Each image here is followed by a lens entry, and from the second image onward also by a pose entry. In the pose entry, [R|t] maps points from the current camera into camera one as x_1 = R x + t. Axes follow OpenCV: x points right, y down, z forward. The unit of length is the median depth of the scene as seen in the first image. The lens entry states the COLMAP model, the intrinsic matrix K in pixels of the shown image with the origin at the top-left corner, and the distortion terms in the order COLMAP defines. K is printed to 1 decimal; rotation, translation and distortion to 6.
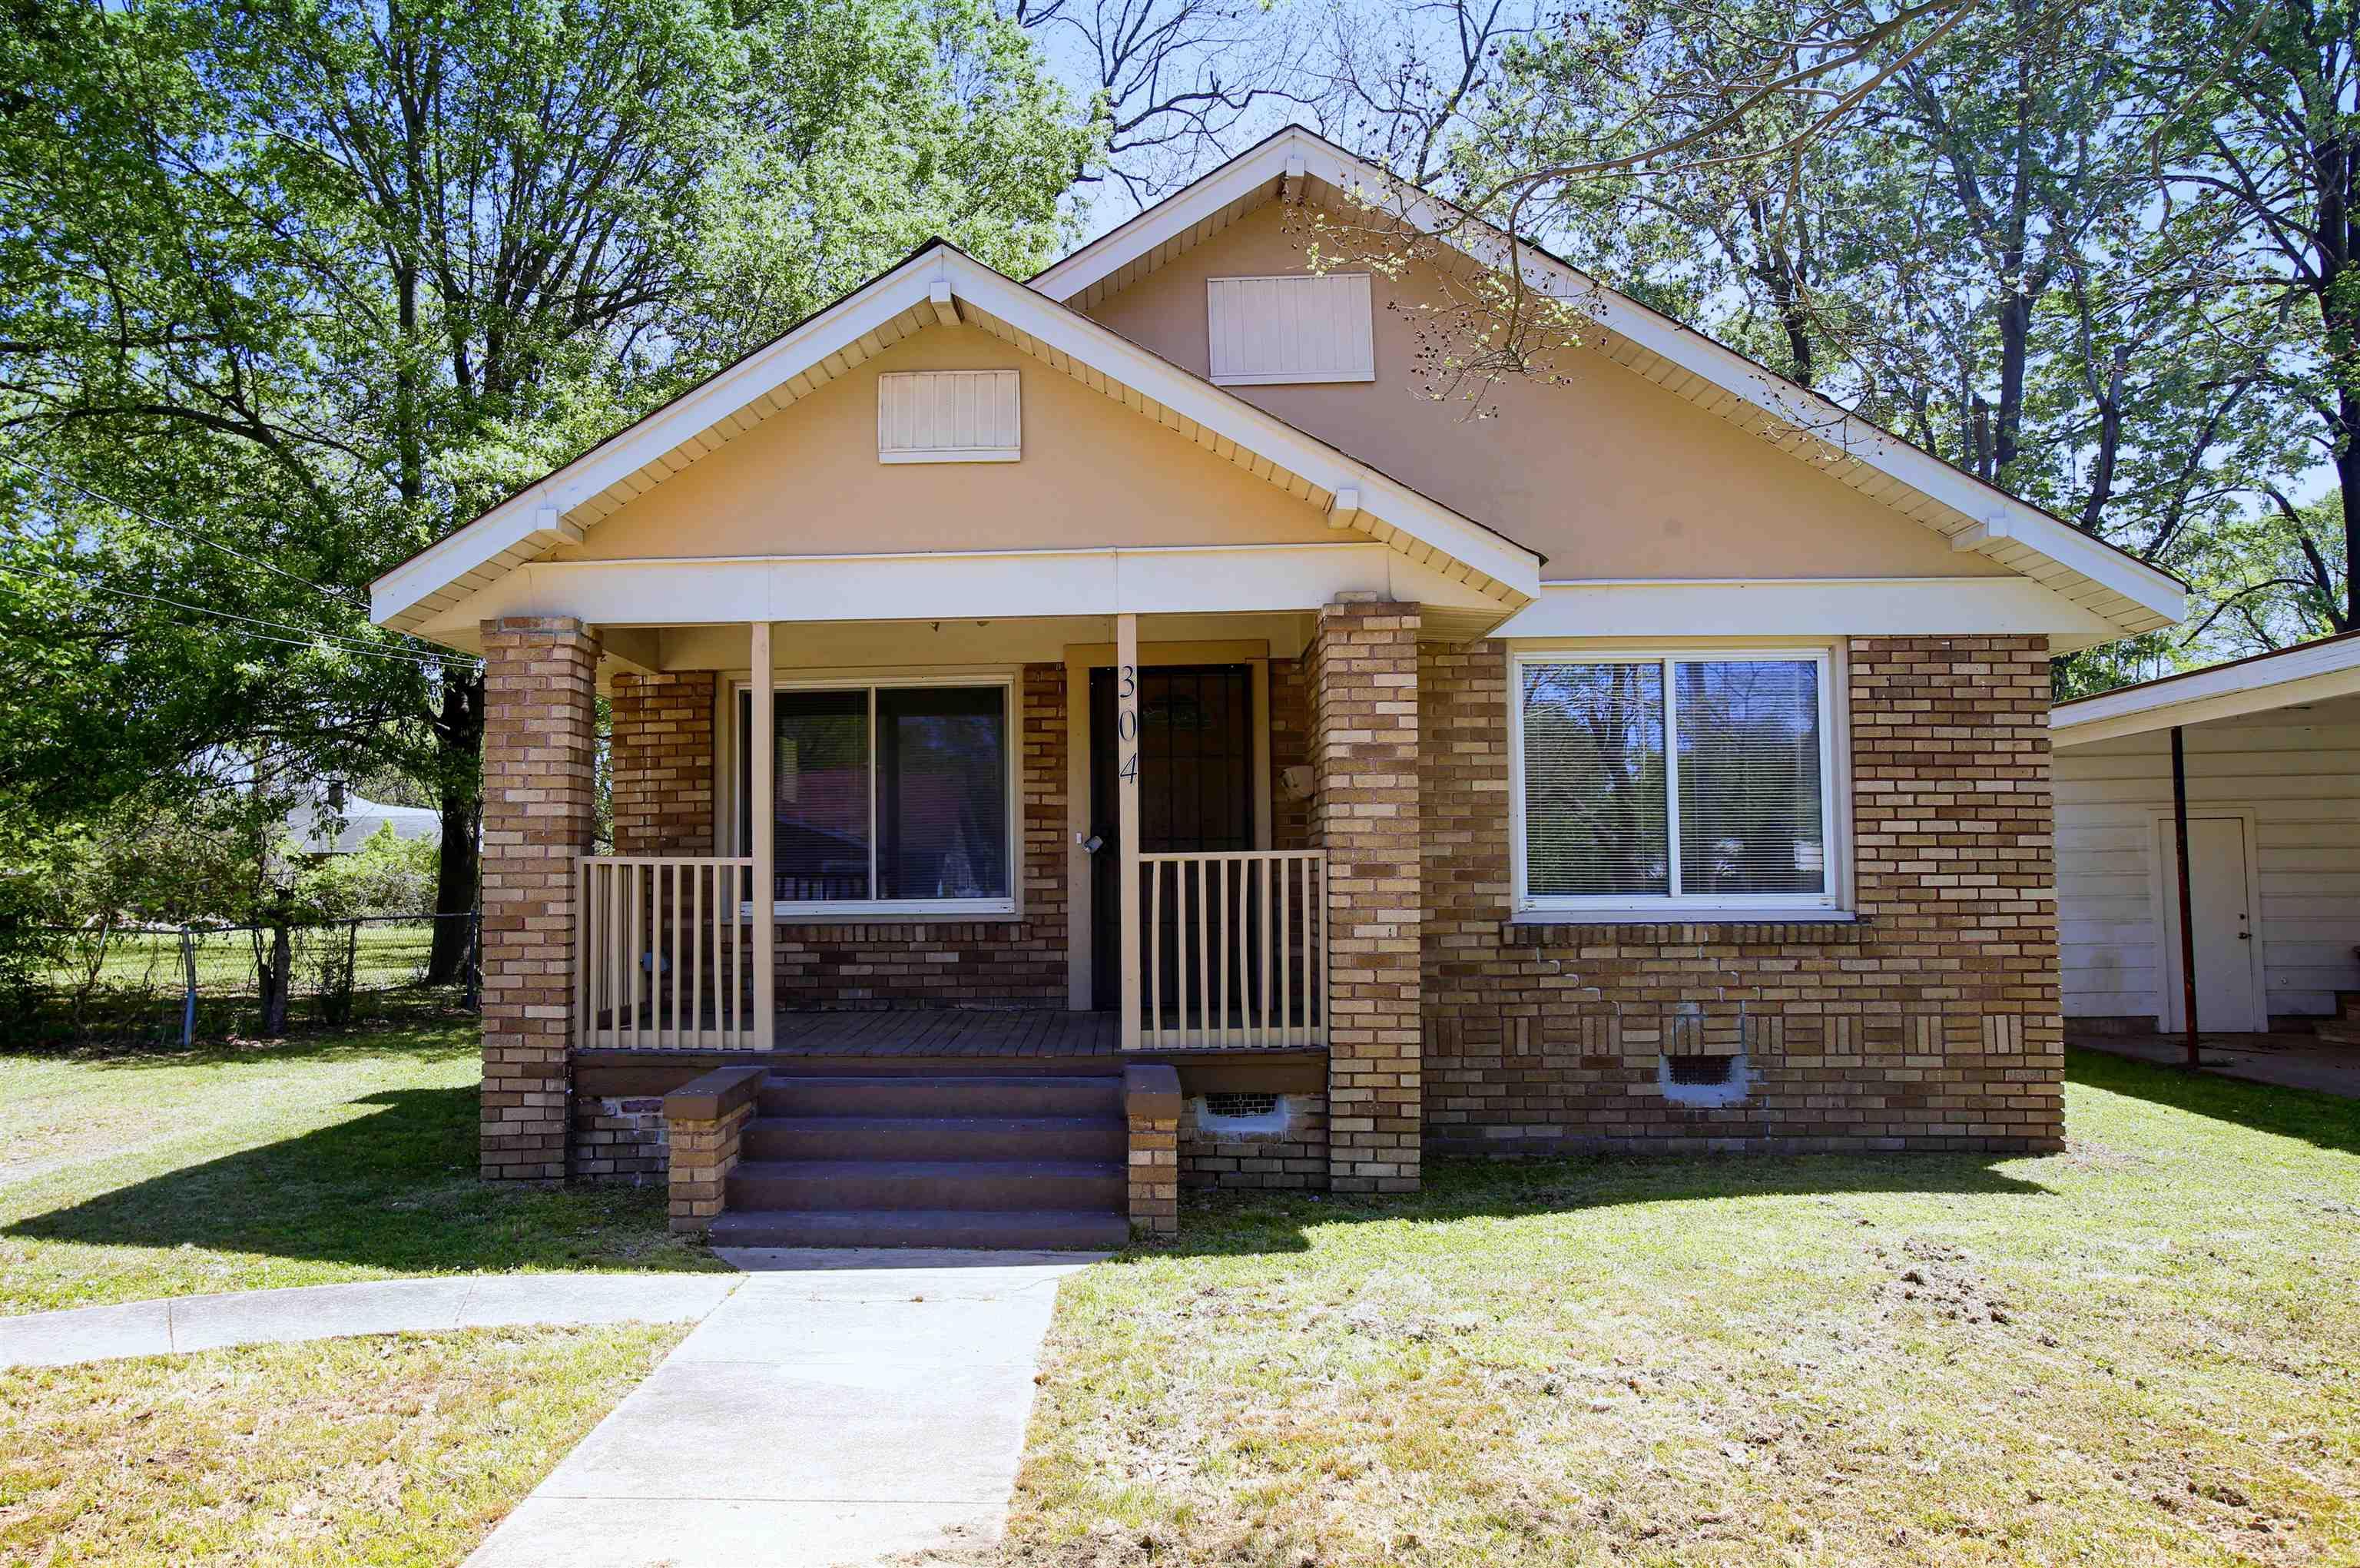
lens RADIAL K [[1862.9, 0, 1182.6], [0, 1862.9, 780.3], [0, 0, 1]] dist [-0.039840, 0.003519]
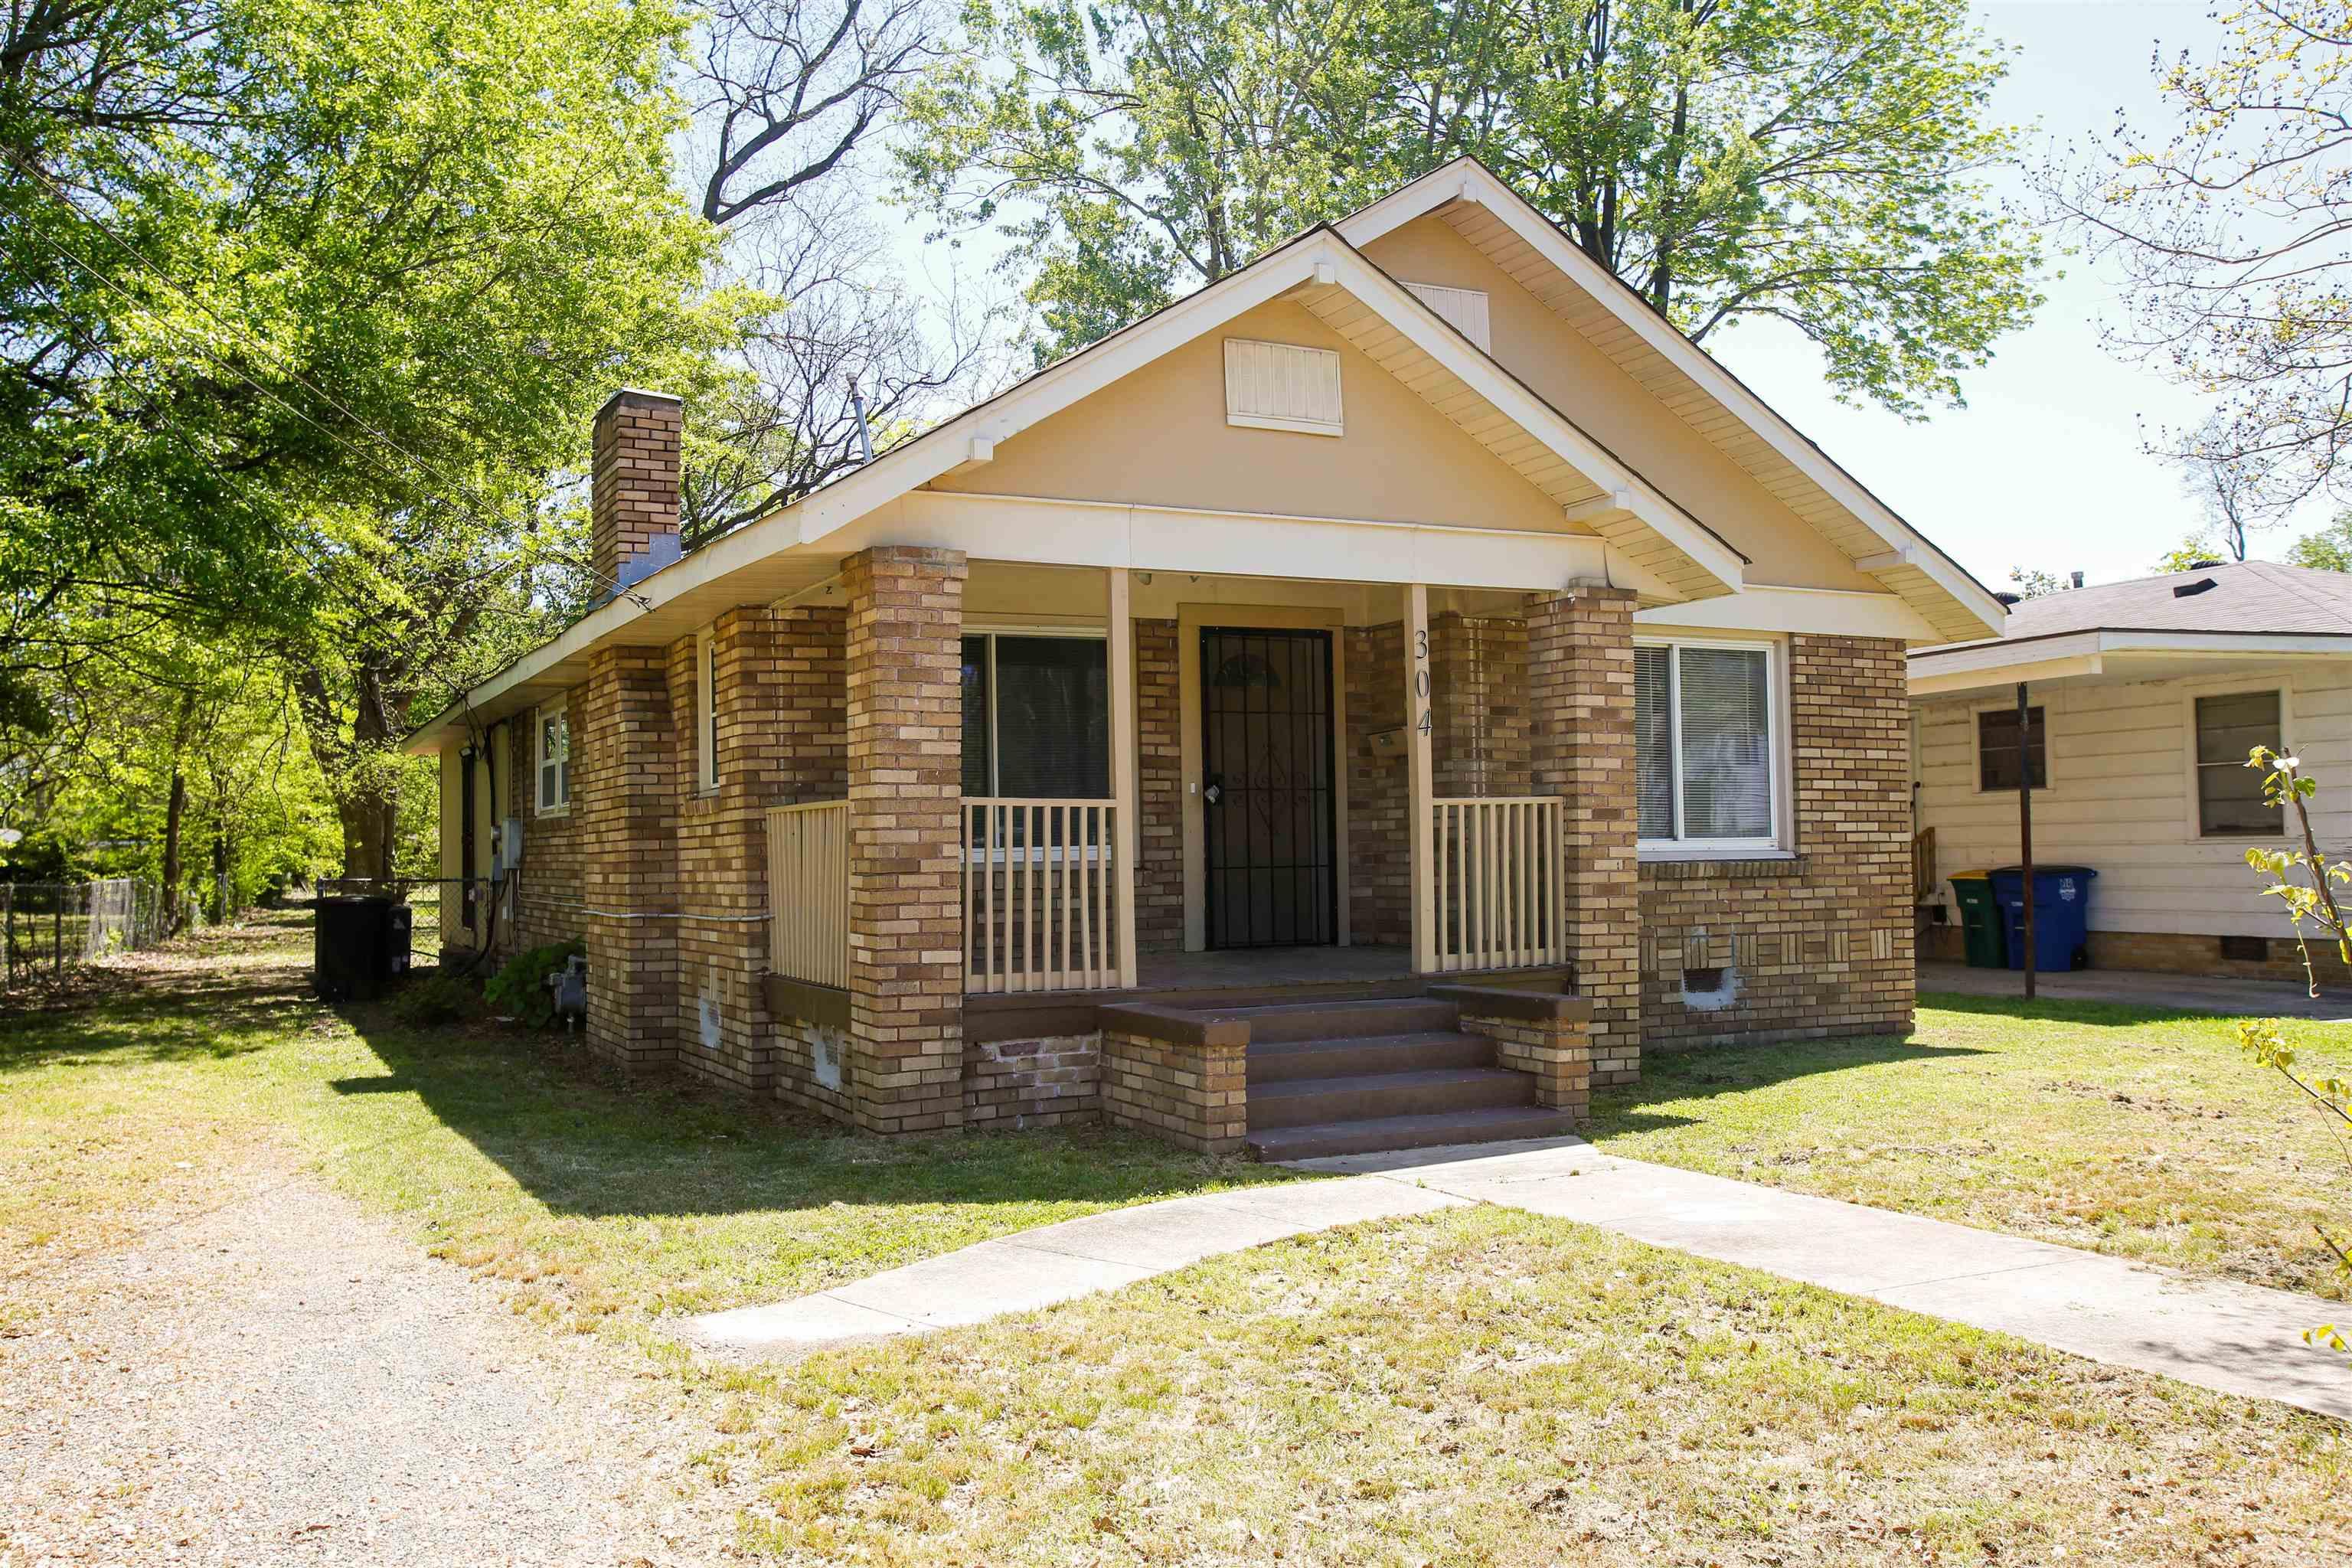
lens RADIAL K [[1988.4, 0, 1174.0], [0, 1988.4, 789.4], [0, 0, 1]] dist [-0.039785, -0.005577]
pose [[0.868536, 0.010620, 0.495512, -0.686259], [-0.019252, 0.999739, 0.012319, 0.020300], [-0.495251, -0.020239, 0.868514, 0.035642]]
